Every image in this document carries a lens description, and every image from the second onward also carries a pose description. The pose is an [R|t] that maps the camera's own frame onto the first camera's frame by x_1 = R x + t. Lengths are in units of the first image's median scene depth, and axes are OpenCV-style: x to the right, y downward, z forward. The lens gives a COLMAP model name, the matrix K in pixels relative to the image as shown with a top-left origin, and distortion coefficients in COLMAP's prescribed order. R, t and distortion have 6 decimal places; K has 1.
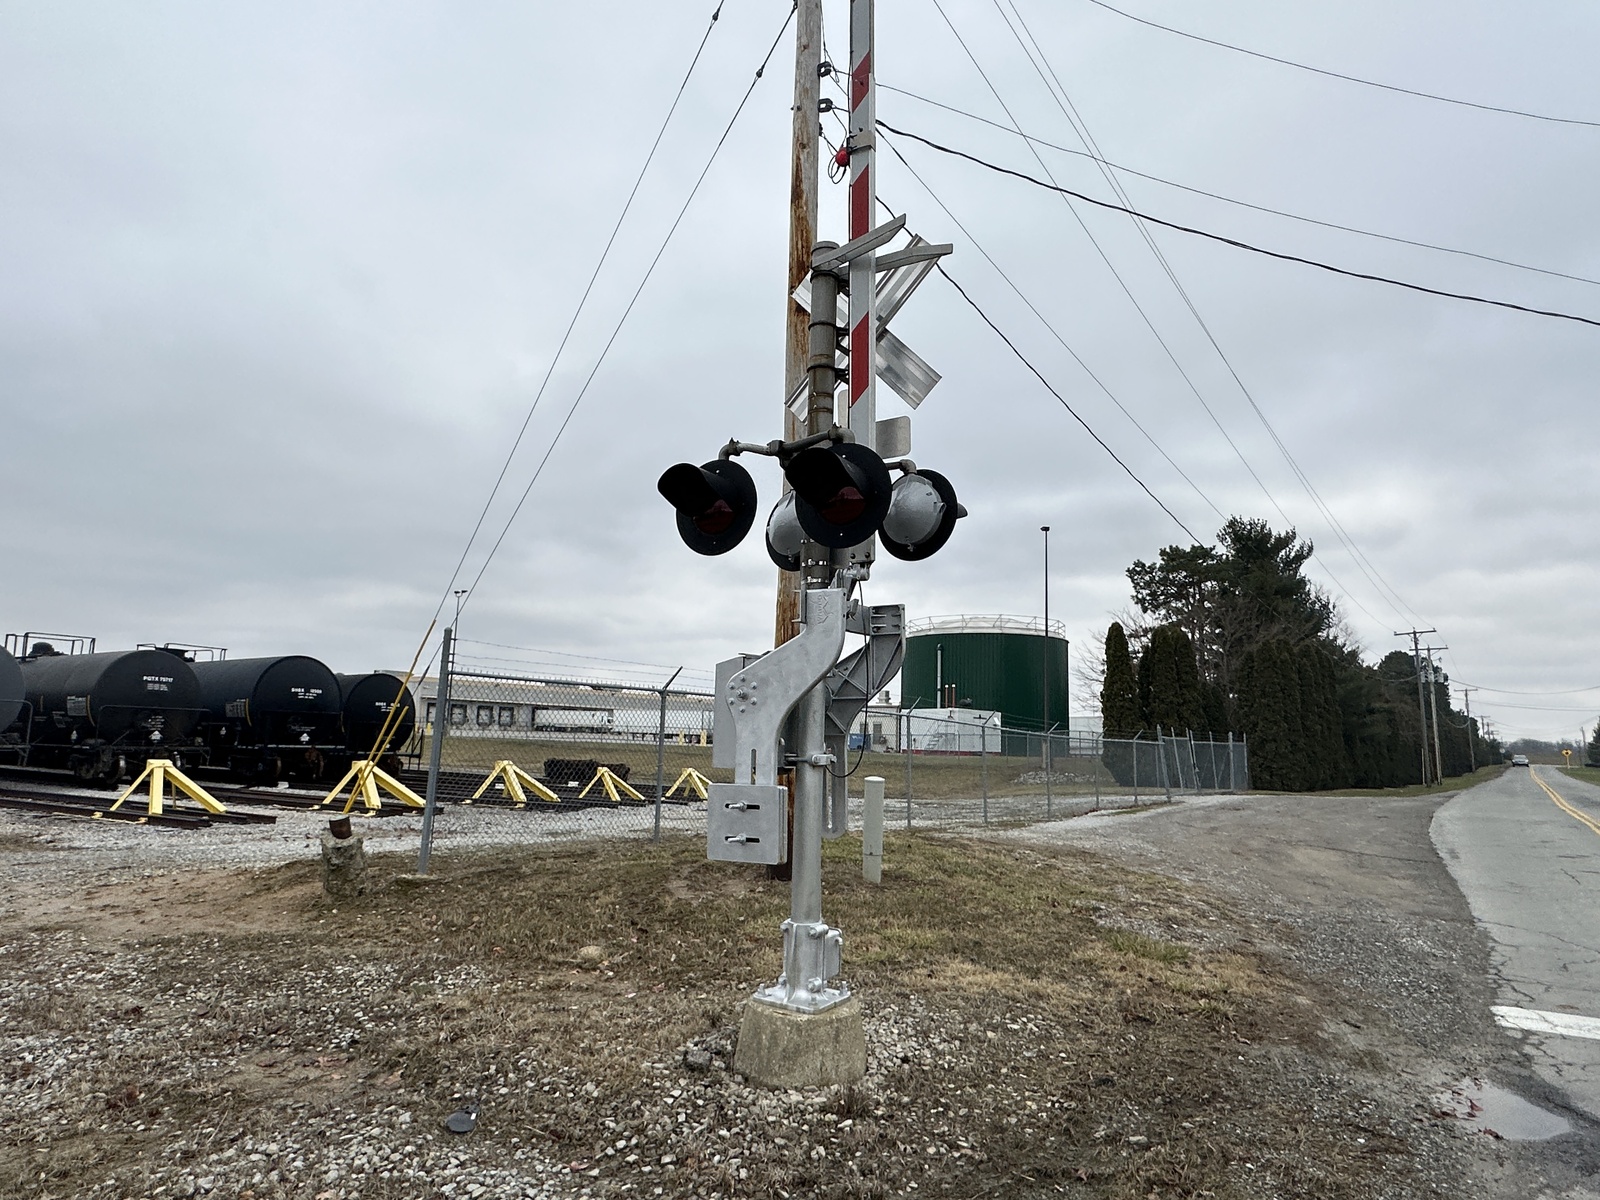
lens RADIAL K [[950.9, 0, 797.4], [0, 950.9, 595.2], [0, 0, 1]] dist [-0.002109, -0.001800]
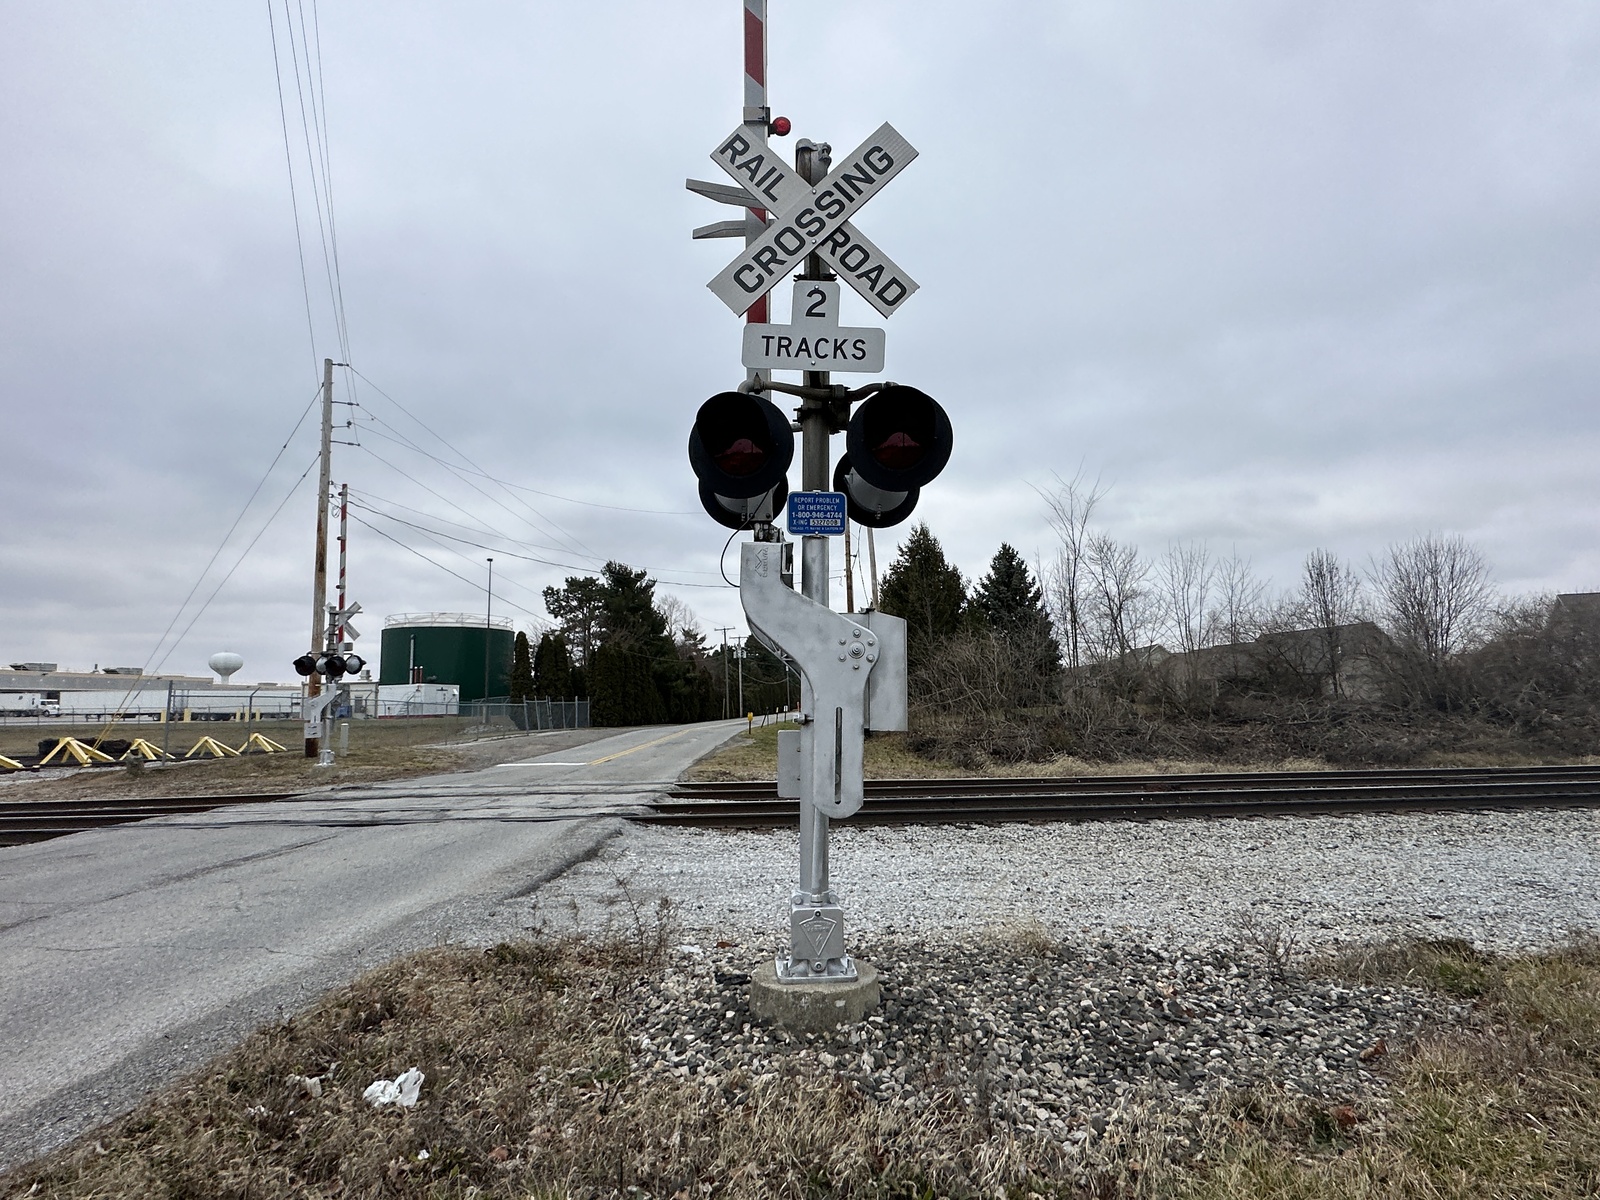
lens RADIAL K [[840.0, 0, 802.9], [0, 840.0, 605.7], [0, 0, 1]] dist [-0.001043, 0.001013]
pose [[0.845092, 0.015836, 0.534387, -0.022699], [-0.036875, 0.998907, 0.028713, -0.058842], [-0.533348, -0.043971, 0.844752, -0.375648]]
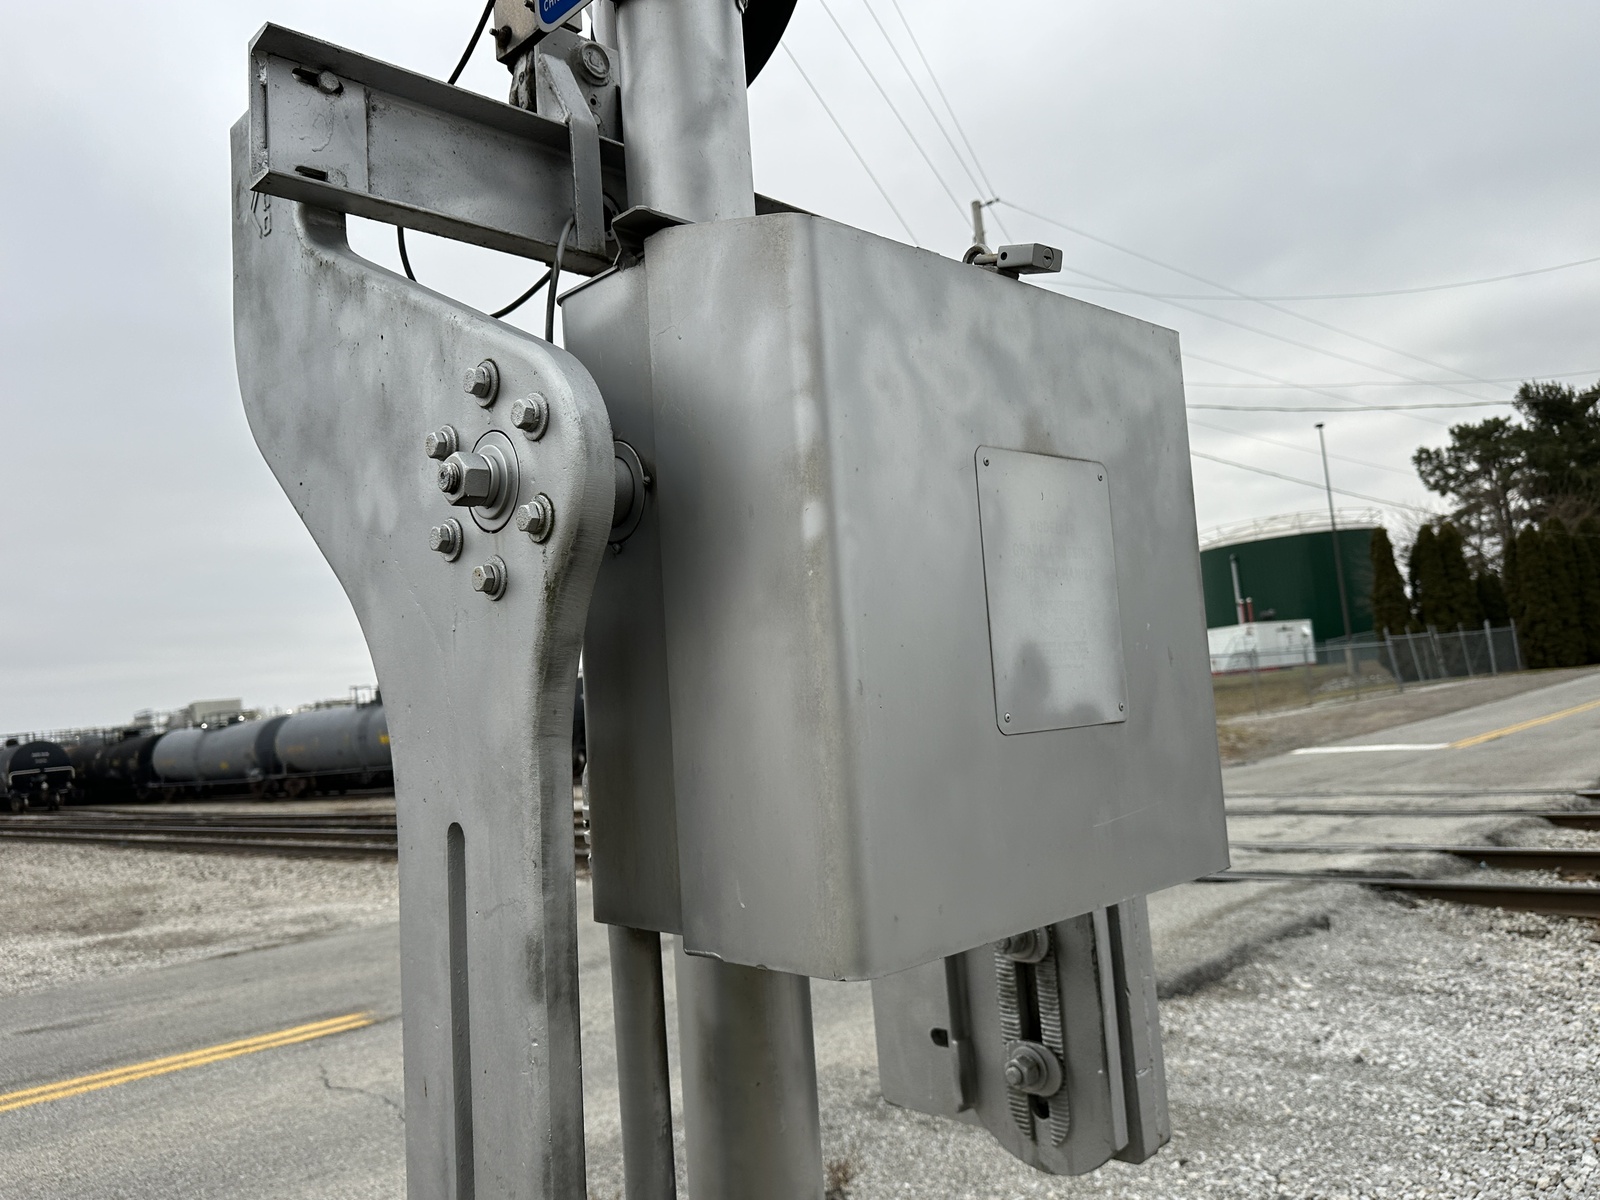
lens RADIAL K [[1202.5, 0, 780.0], [0, 1202.5, 593.8], [0, 0, 1]] dist [-0.007480, -0.003554]
pose [[0.955228, -0.146825, -0.256868, 0.031962], [0.163642, 0.985482, 0.045246, -0.050928], [0.246496, -0.085255, 0.965387, -0.328962]]
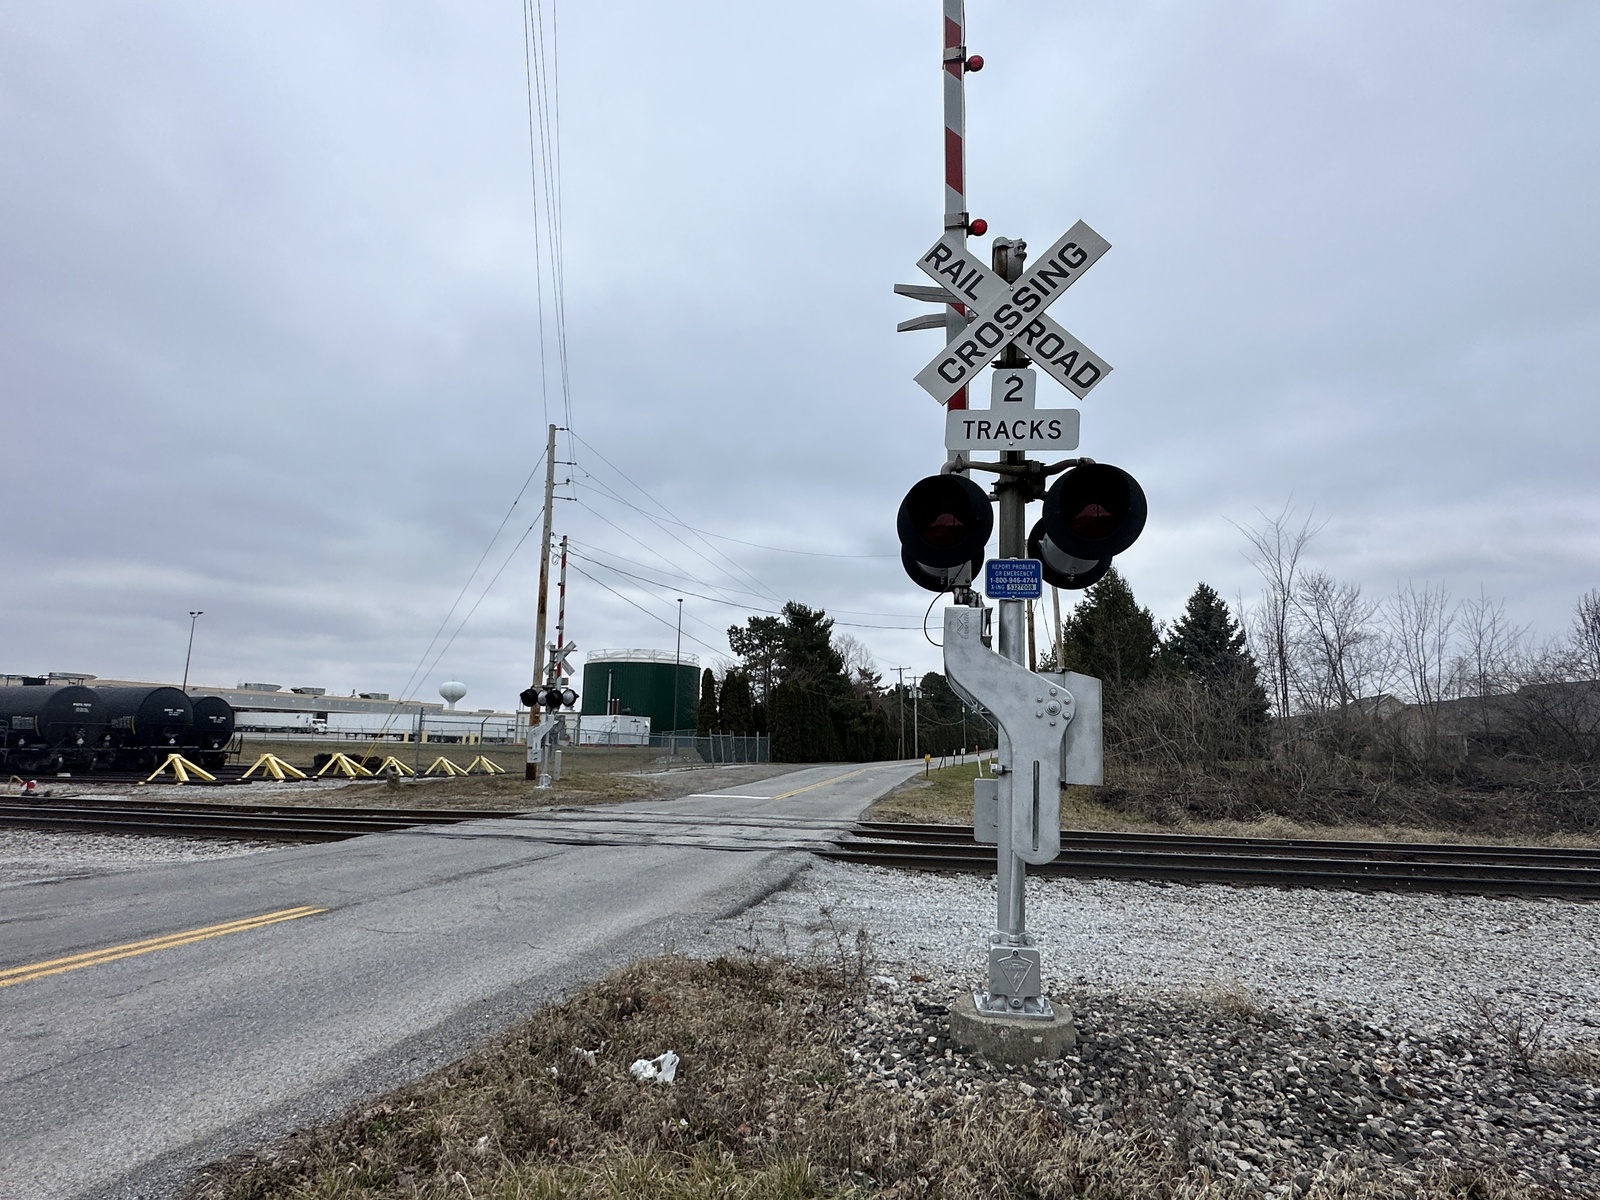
lens RADIAL K [[839.7, 0, 797.3], [0, 839.7, 609.9], [0, 0, 1]] dist [-0.002000, 0.000784]
pose [[0.938928, 0.039930, 0.341790, -0.029801], [-0.041058, 0.999149, -0.003936, -0.061045], [-0.341656, -0.010338, 0.939768, -0.382647]]
